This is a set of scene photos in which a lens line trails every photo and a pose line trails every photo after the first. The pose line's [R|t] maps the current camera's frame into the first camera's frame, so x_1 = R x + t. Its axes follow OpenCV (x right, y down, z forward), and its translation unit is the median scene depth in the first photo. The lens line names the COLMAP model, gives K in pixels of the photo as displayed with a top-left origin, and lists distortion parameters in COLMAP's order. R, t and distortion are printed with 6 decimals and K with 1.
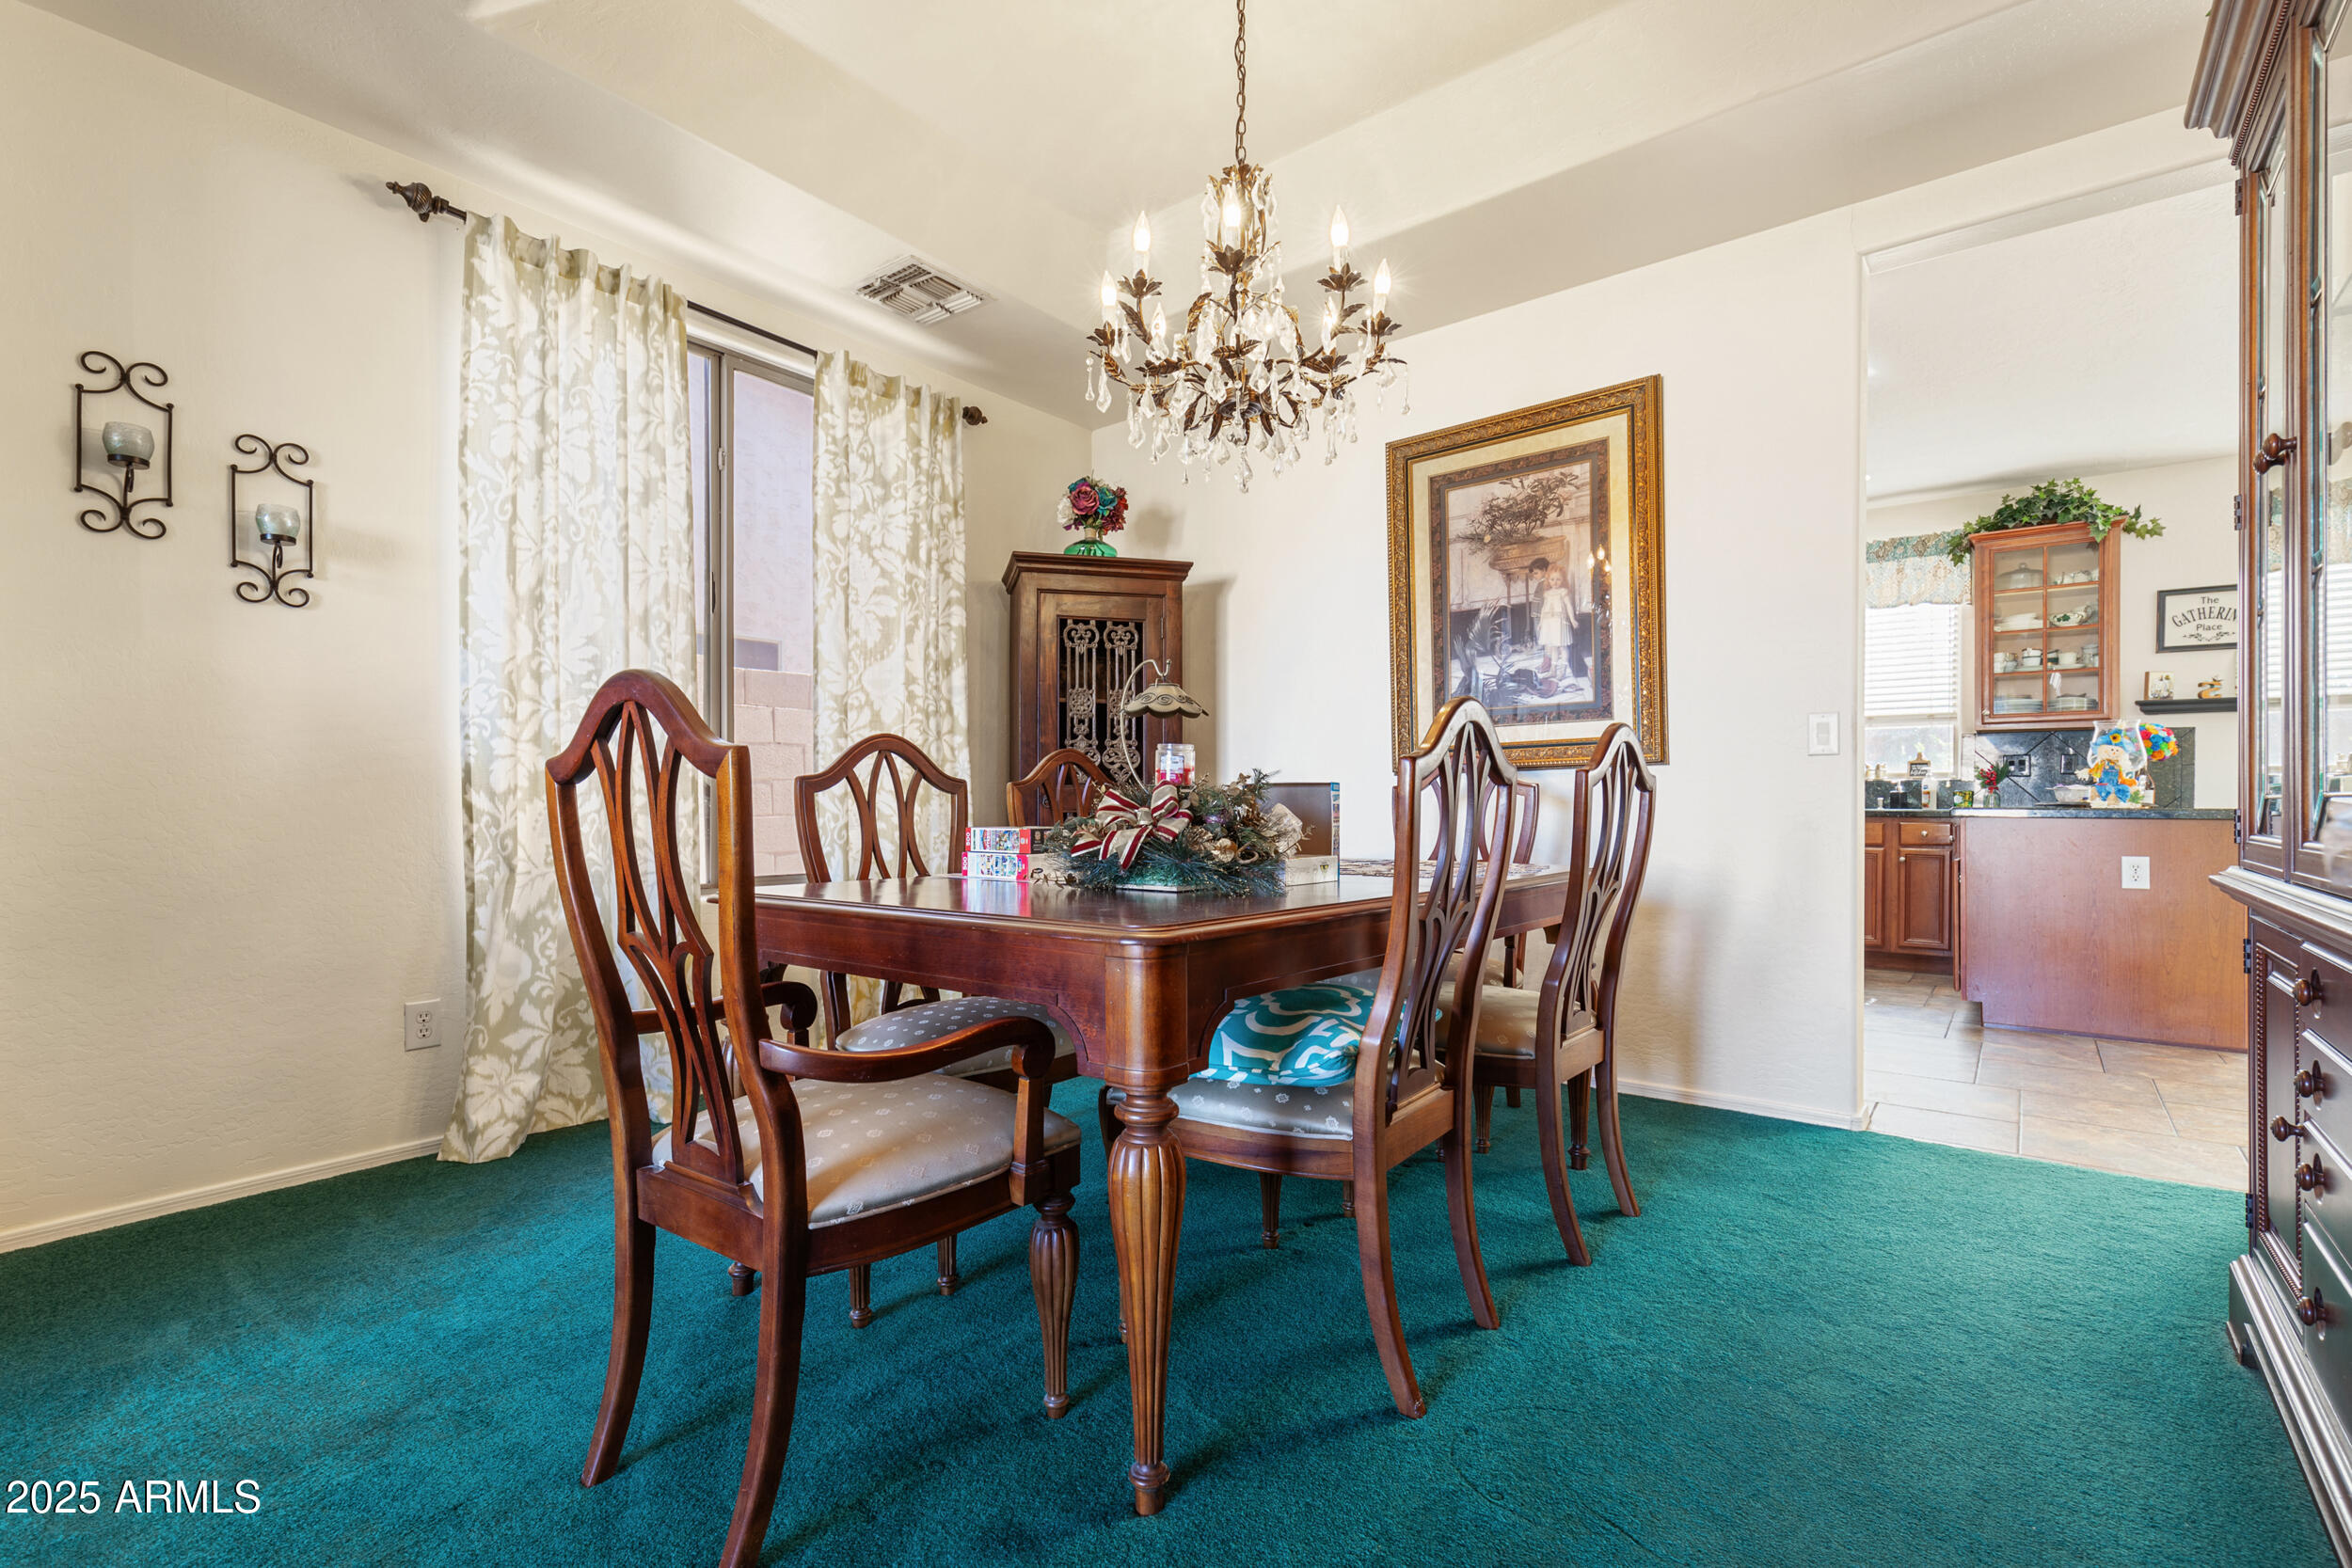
lens RADIAL K [[1067.2, 0, 1177.8], [0, 1067.2, 801.0], [0, 0, 1]] dist [0.003053, -0.000295]
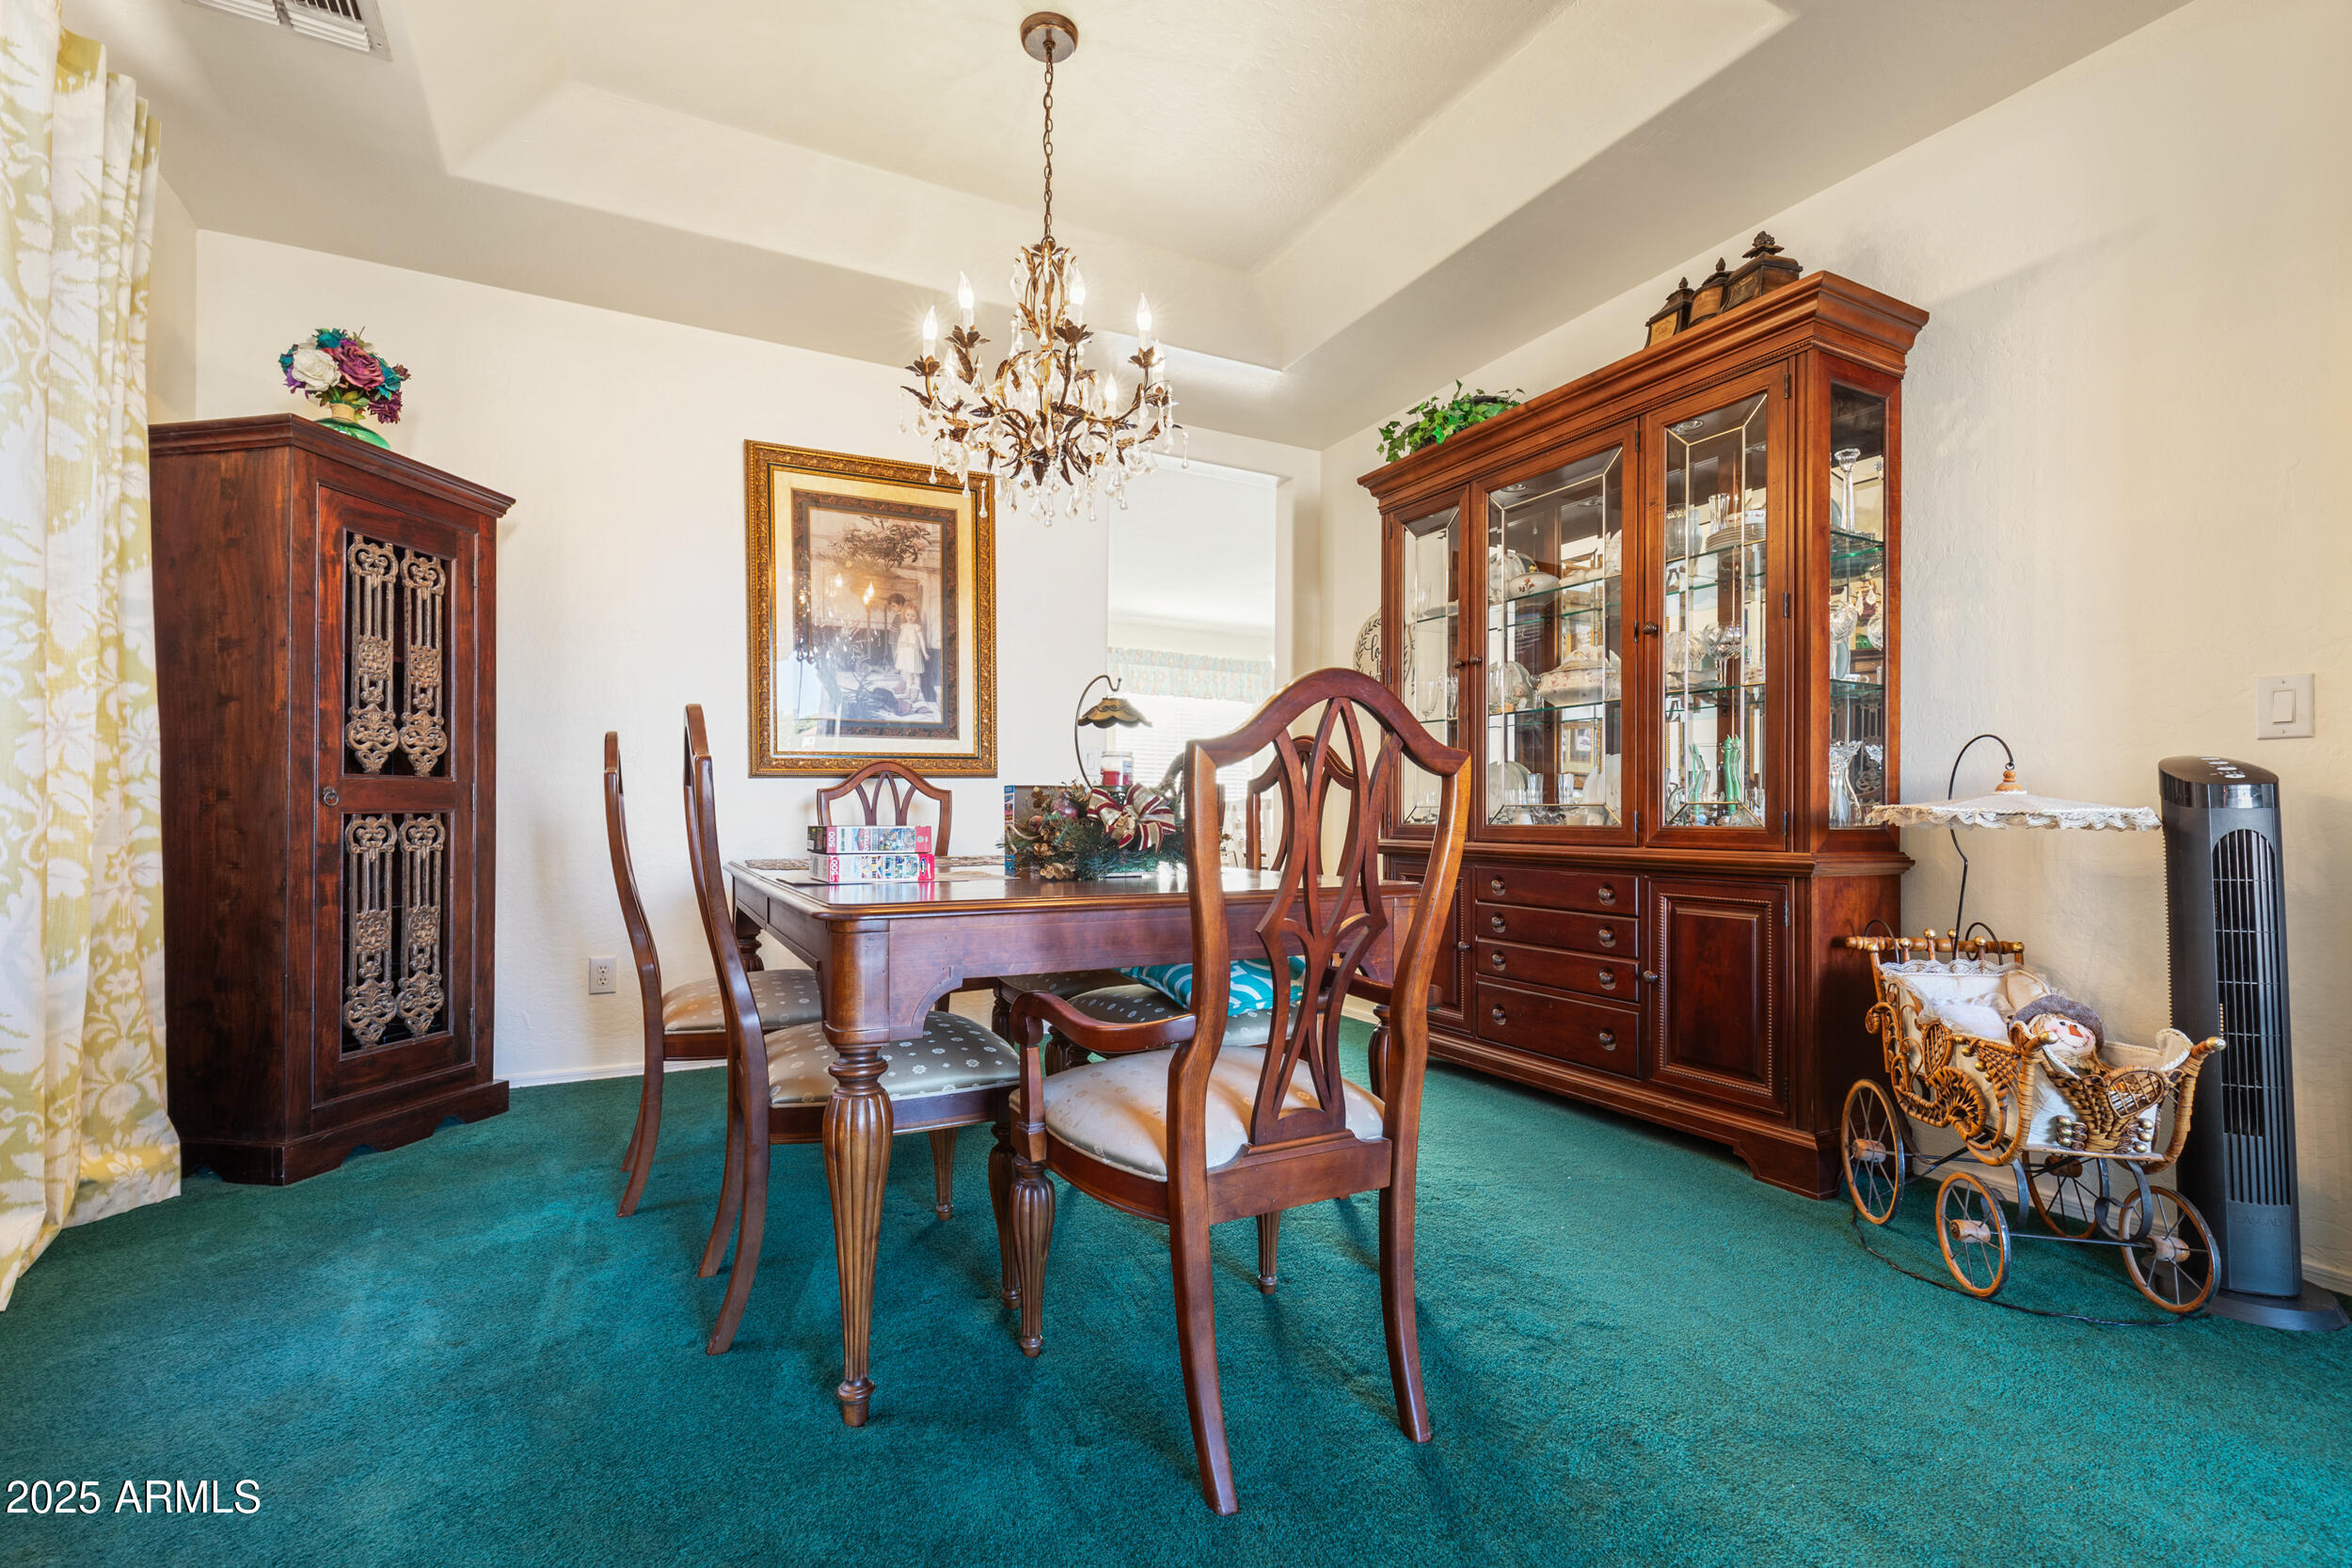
lens RADIAL K [[1067.2, 0, 1178.9], [0, 1067.2, 799.9], [0, 0, 1]] dist [0.003053, -0.000295]
pose [[0.396770, 0.016485, 0.917770, -0.586412], [-0.008705, 0.999861, -0.014196, 0.007962], [-0.917877, -0.002356, 0.396859, 0.263095]]
